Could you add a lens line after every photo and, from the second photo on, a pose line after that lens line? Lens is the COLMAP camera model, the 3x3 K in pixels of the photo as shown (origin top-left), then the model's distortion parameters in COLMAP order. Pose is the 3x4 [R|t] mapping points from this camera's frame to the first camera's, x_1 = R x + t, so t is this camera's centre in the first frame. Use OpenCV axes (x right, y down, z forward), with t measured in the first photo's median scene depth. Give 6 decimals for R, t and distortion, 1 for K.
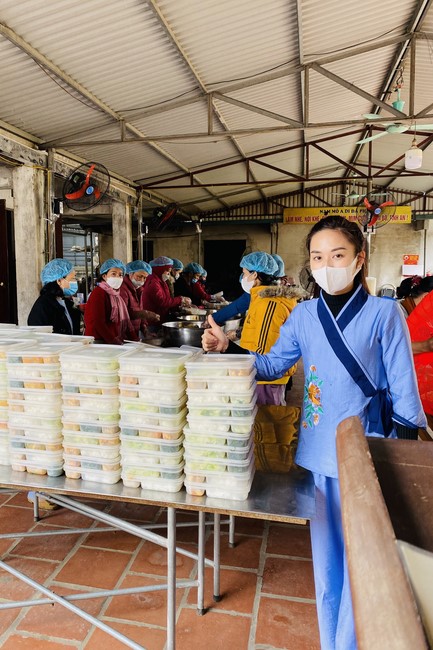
lens RADIAL K [[501.2, 0, 181.7], [0, 501.2, 317.8], [0, 0, 1]] dist [0.004706, 0.003776]
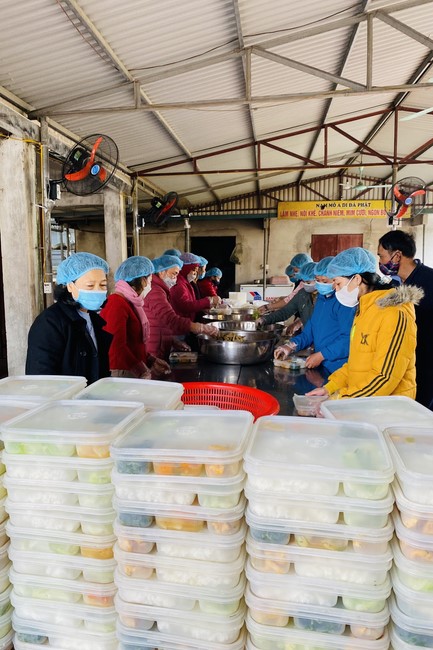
lens RADIAL K [[503.8, 0, 186.7], [0, 503.8, 325.4], [0, 0, 1]] dist [0.006079, 0.003555]
pose [[0.996690, -0.016236, 0.079659, -0.067866], [0.014961, 0.999751, 0.016578, -0.010695], [-0.079909, -0.015332, 0.996684, 0.115817]]
